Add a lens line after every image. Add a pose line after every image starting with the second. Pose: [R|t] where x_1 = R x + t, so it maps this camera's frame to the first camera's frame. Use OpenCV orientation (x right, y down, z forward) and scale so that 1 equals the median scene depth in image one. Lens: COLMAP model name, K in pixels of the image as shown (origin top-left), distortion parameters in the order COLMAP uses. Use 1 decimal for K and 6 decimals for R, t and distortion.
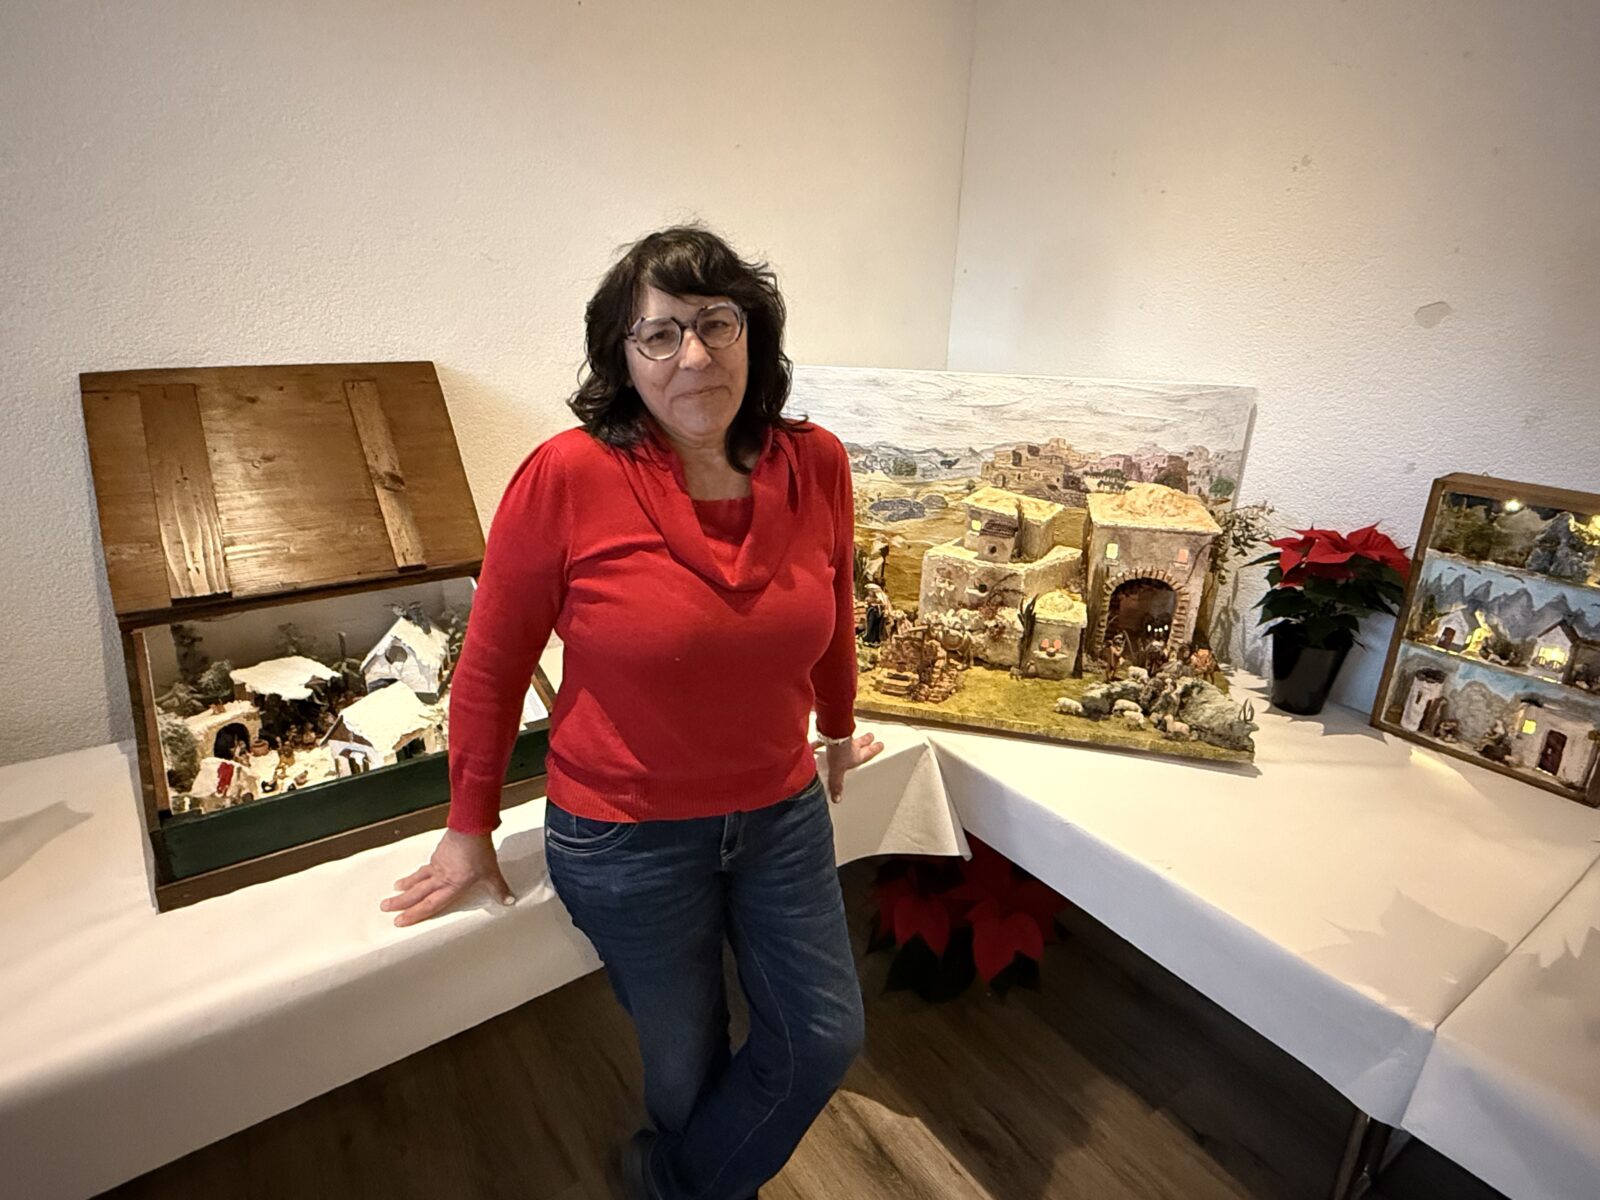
lens RADIAL K [[885.6, 0, 800.0], [0, 885.6, 600.0], [0, 0, 1]] dist [0.000739, 0.000062]
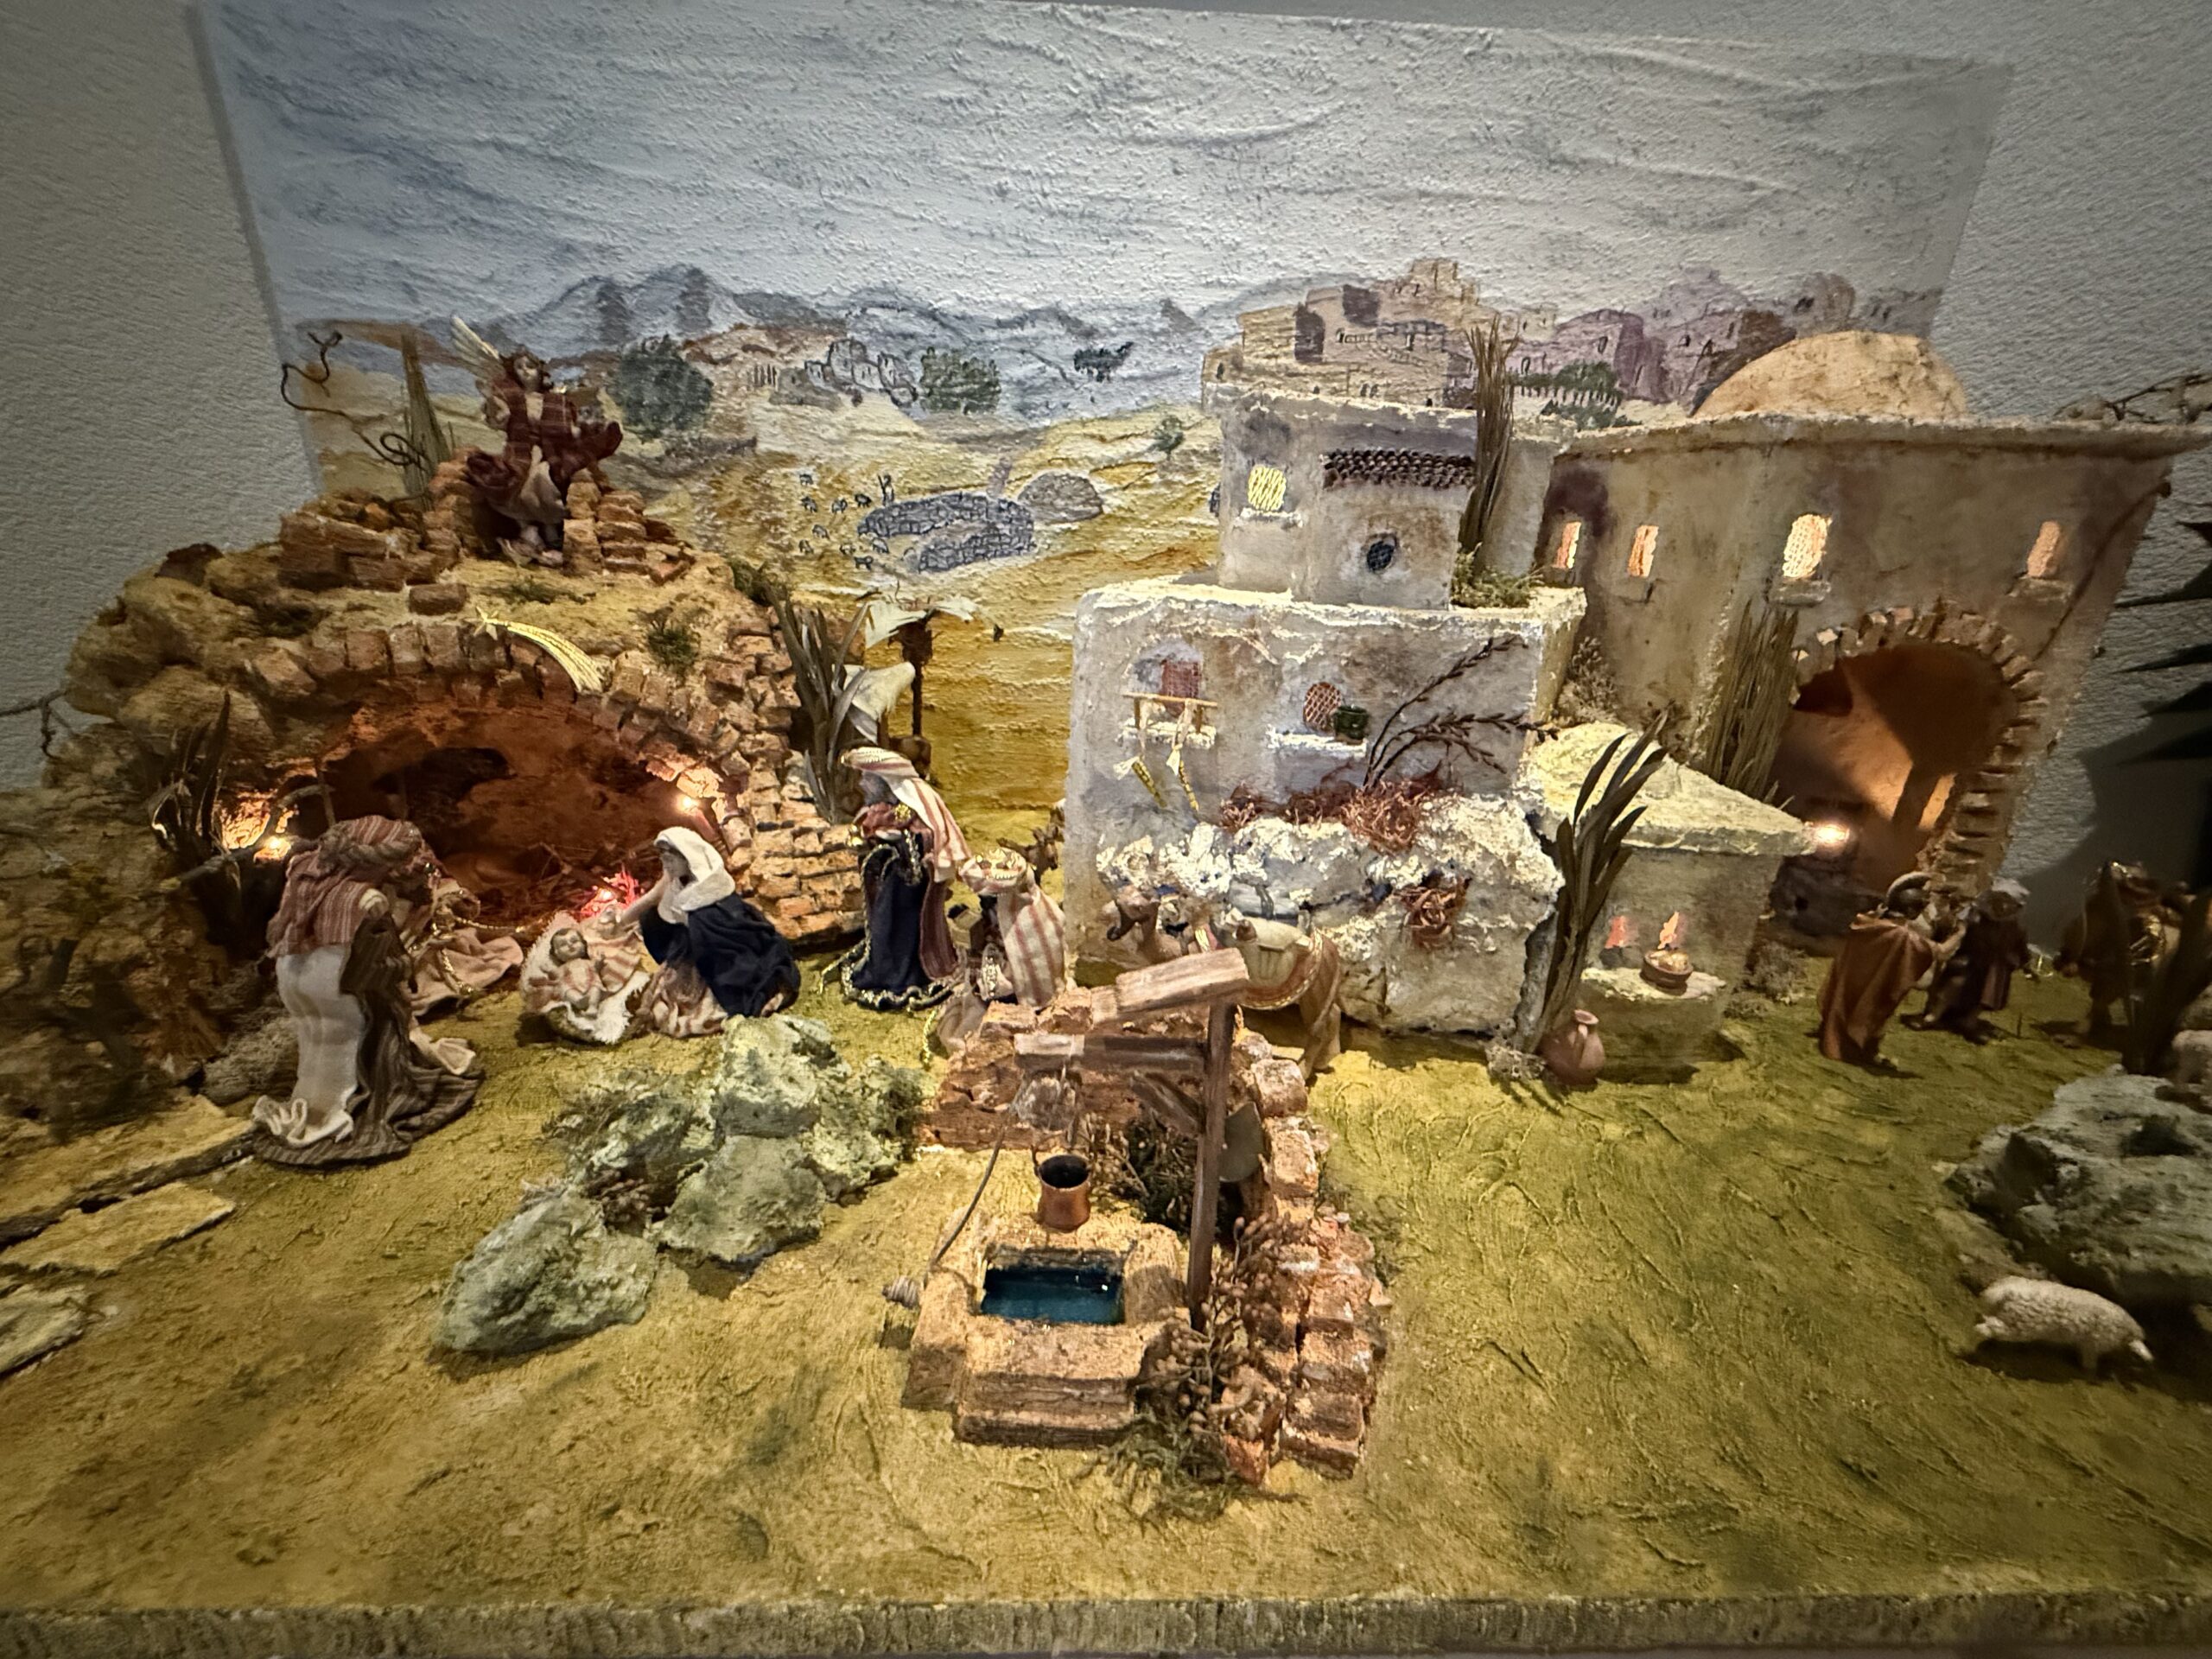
lens RADIAL K [[883.5, 0, 1106.0], [0, 883.5, 829.5], [0, 0, 1]] dist [0.001411, 0.000349]
pose [[0.956777, -0.090471, 0.276393, 0.075899], [0.085150, 0.995879, 0.031222, 0.001882], [-0.278079, -0.006337, 0.960537, 0.773393]]
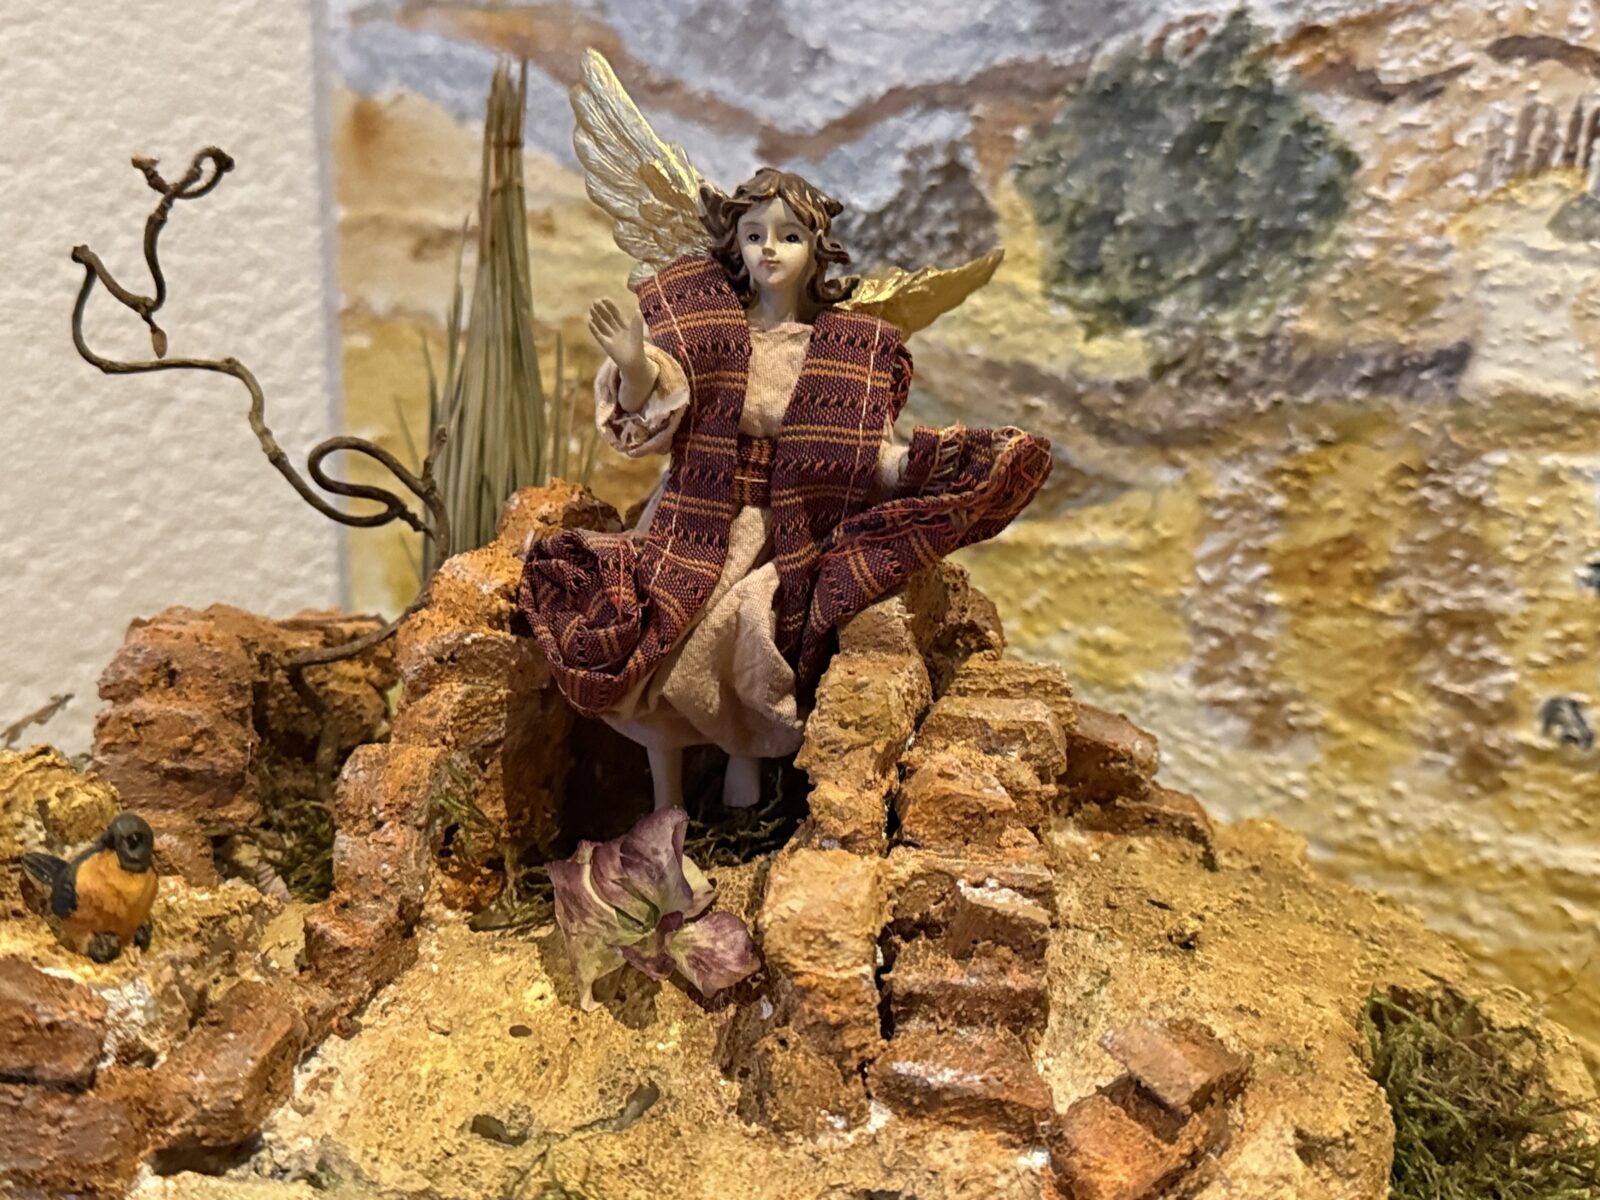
lens RADIAL K [[1803.1, 0, 800.0], [0, 1803.1, 600.0], [0, 0, 1]] dist [0.192445, -0.591766]
pose [[0.961914, 0.092364, -0.257275, 0.035806], [-0.116019, 0.990155, -0.078306, -0.105540], [0.247509, 0.105172, 0.963160, 0.946925]]
